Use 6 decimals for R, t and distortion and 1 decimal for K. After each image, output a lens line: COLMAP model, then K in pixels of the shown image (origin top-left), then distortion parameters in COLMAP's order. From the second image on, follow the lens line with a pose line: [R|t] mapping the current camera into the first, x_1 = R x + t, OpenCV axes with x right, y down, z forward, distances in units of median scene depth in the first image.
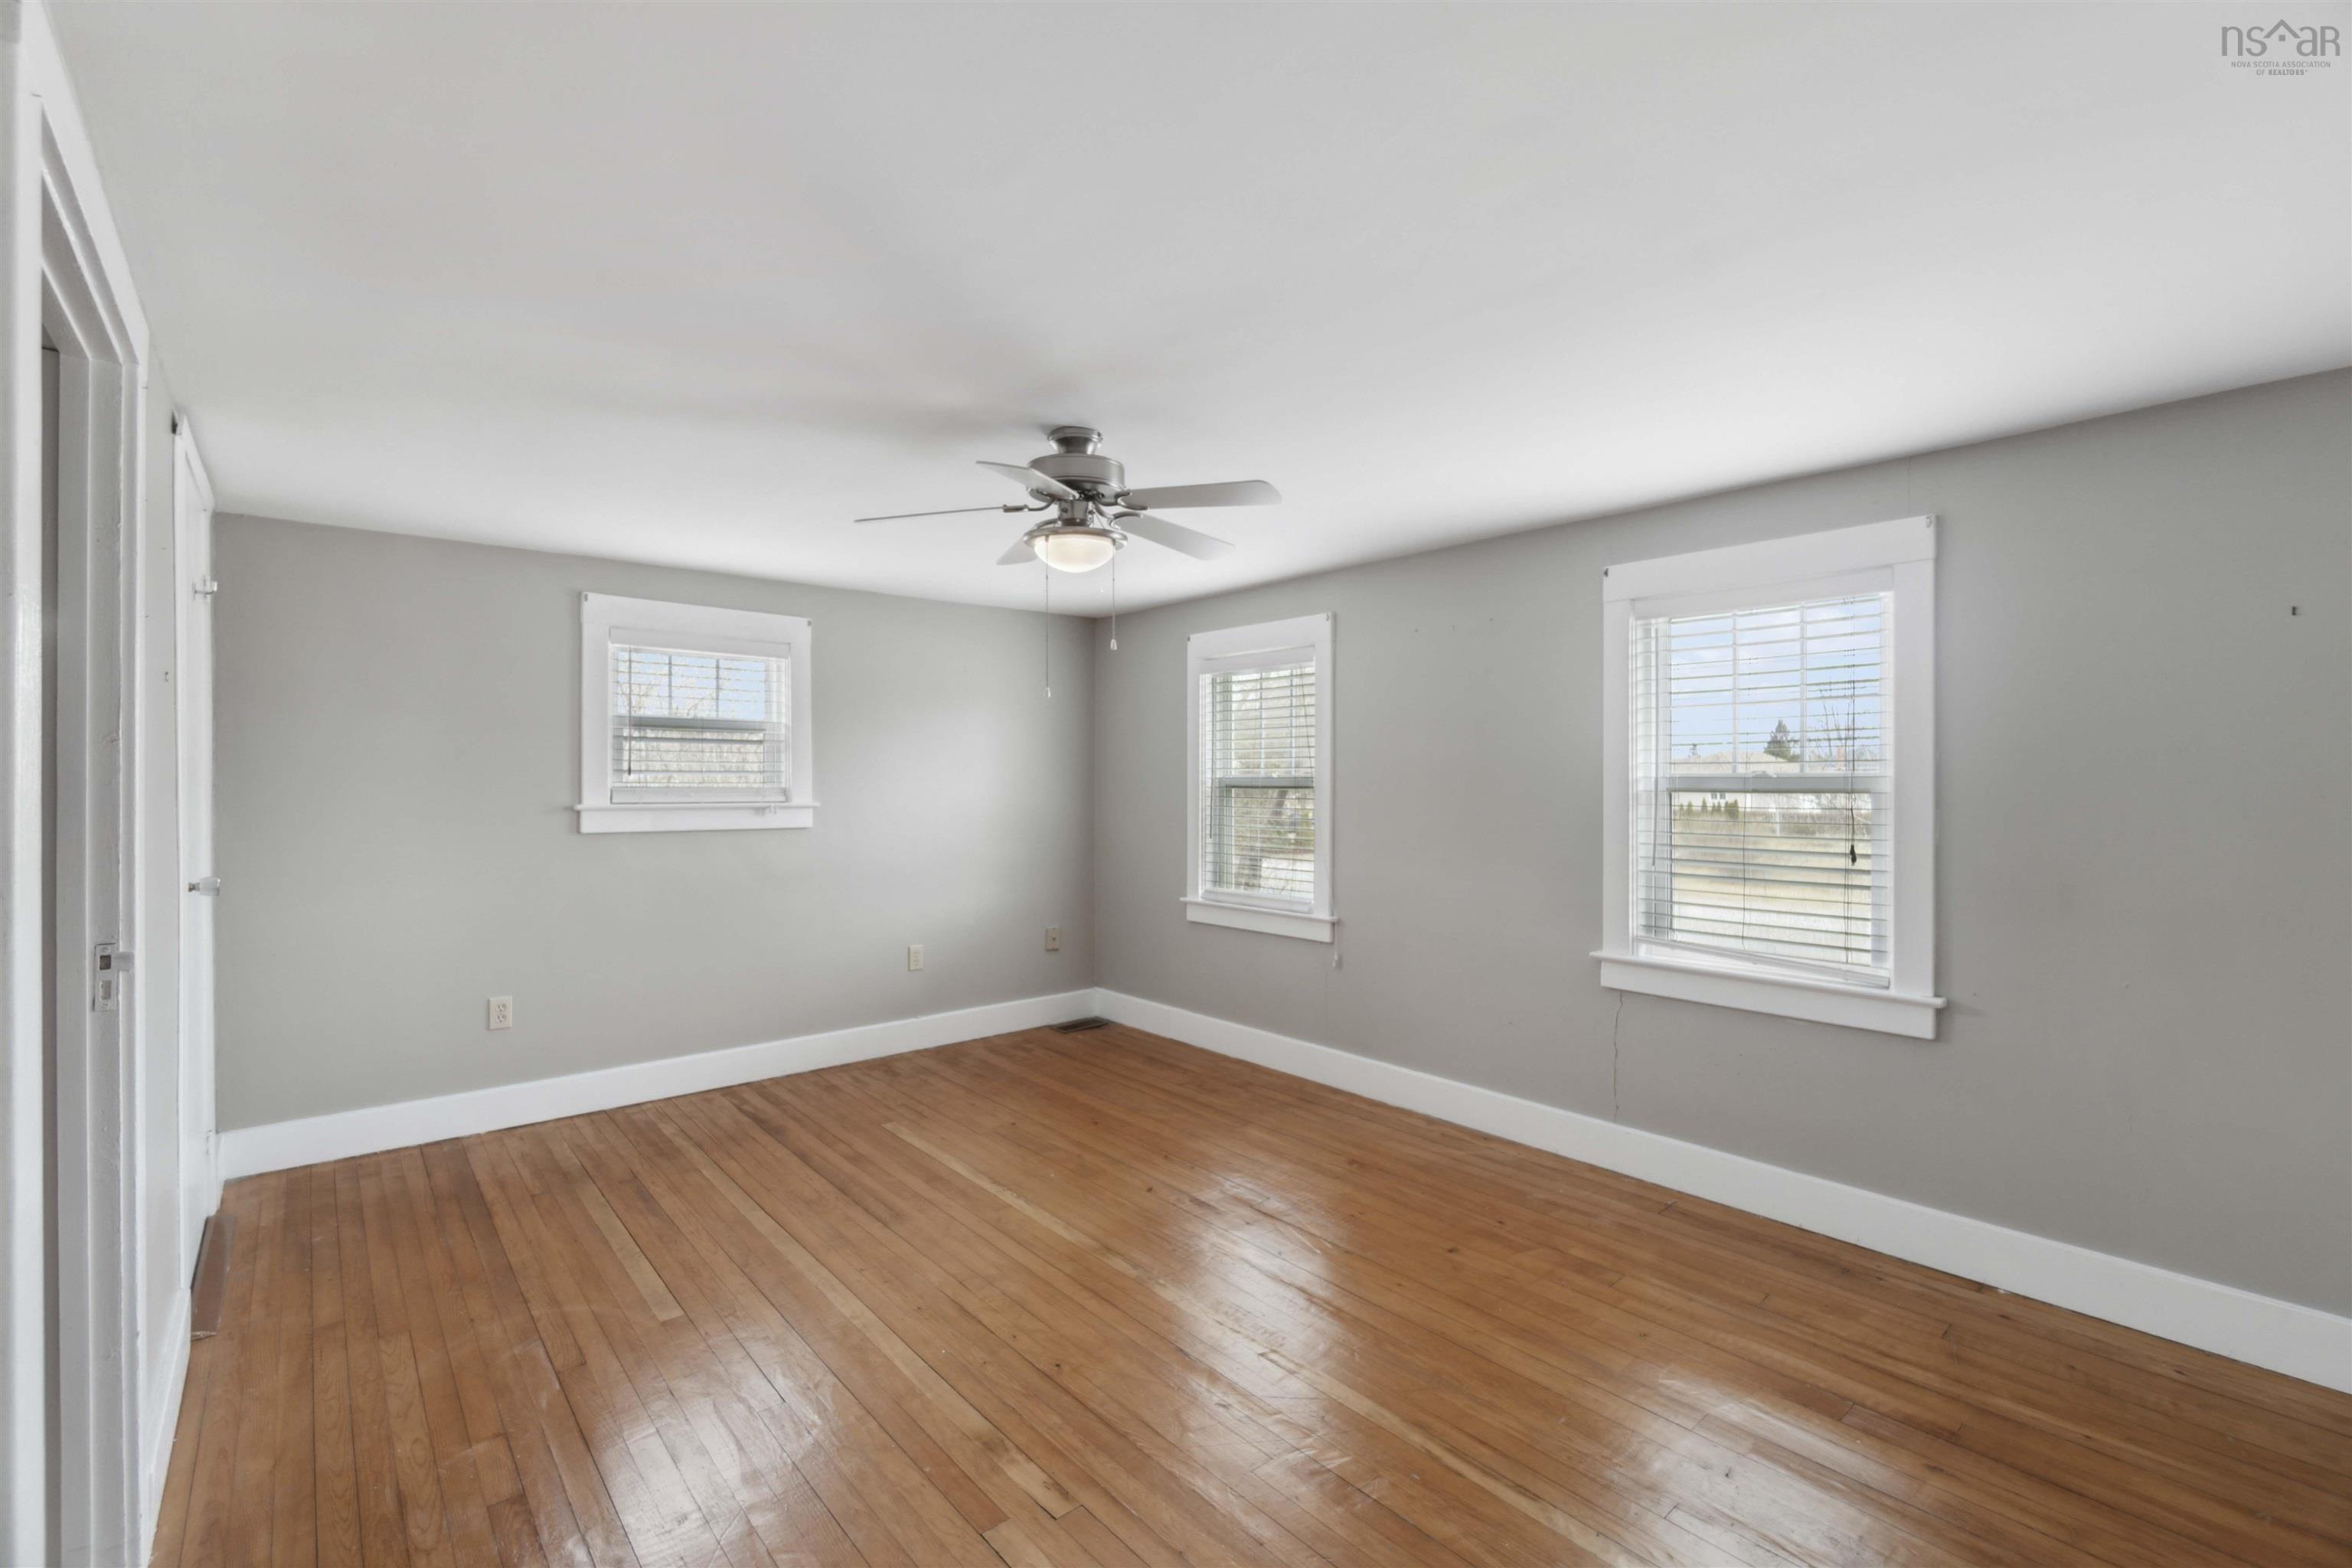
lens RADIAL K [[1020.6, 0, 1169.8], [0, 1020.6, 781.8], [0, 0, 1]] dist [-0.000556, -0.000279]
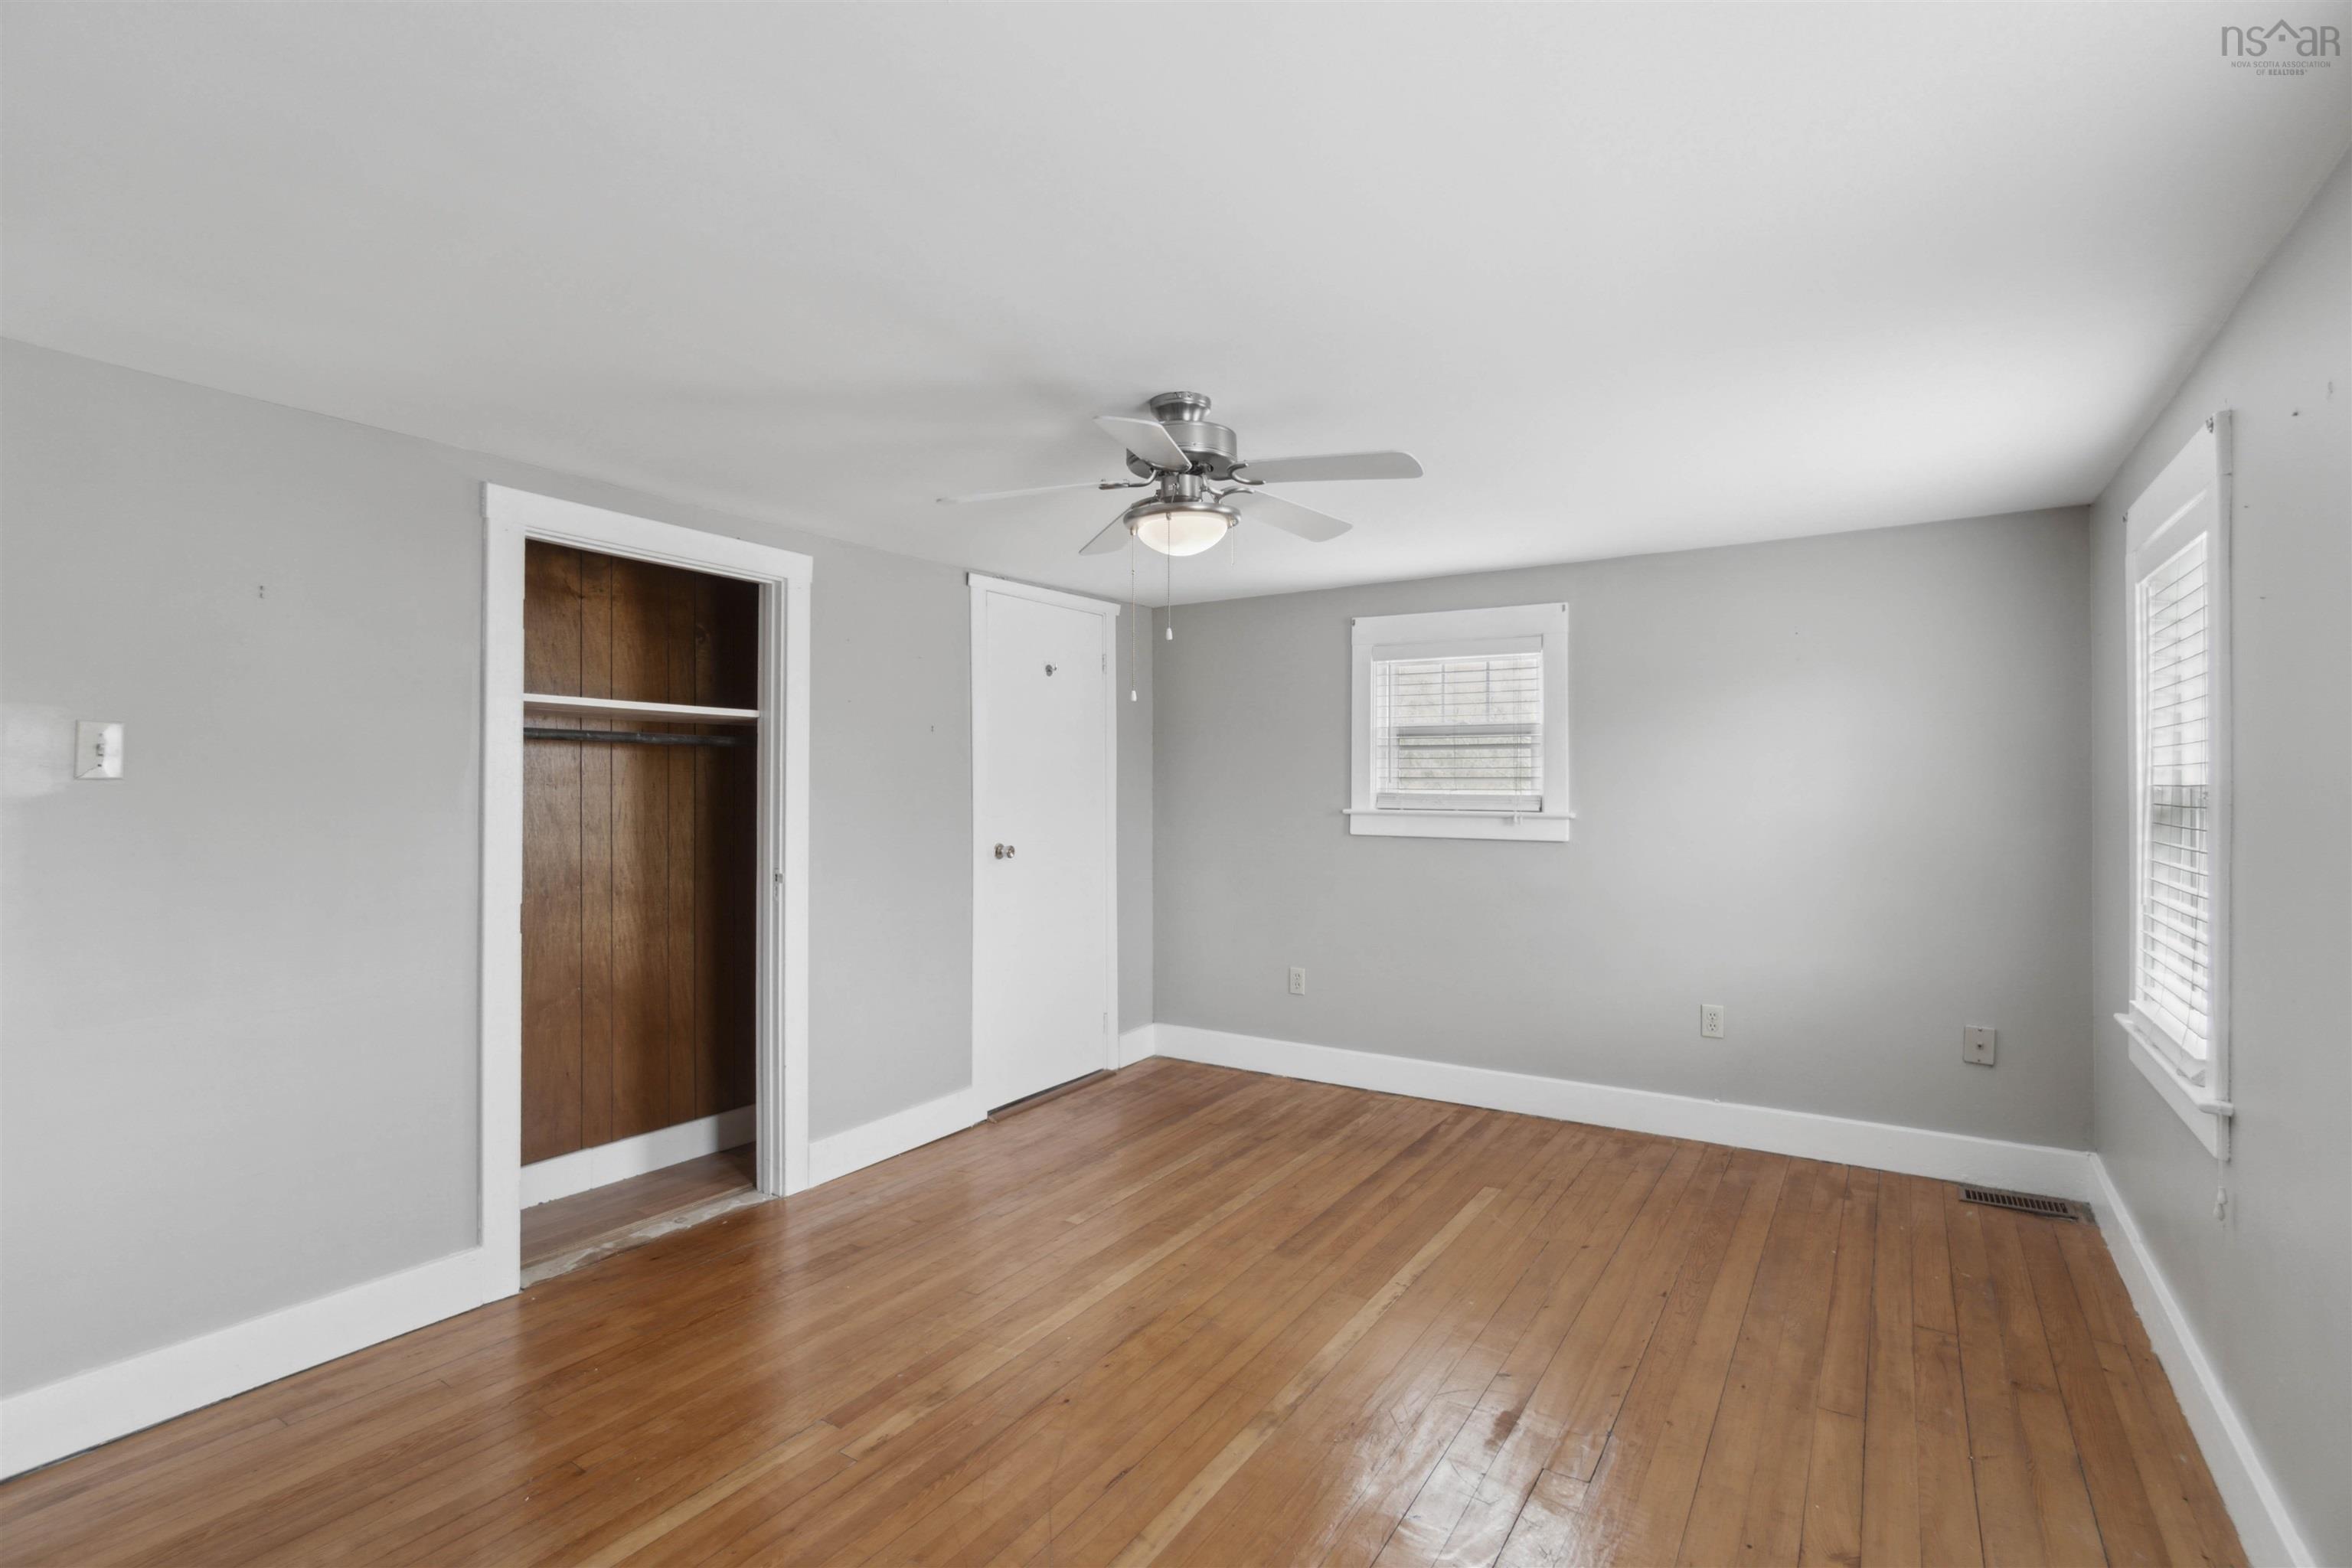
lens RADIAL K [[1116.9, 0, 1166.5], [0, 1116.9, 782.8], [0, 0, 1]] dist [-0.003015, -0.000075]
pose [[0.278189, -0.000018, -0.960526, 0.535605], [-0.002074, 0.999998, -0.000619, -0.004947], [0.960524, 0.002164, 0.278189, 0.463649]]
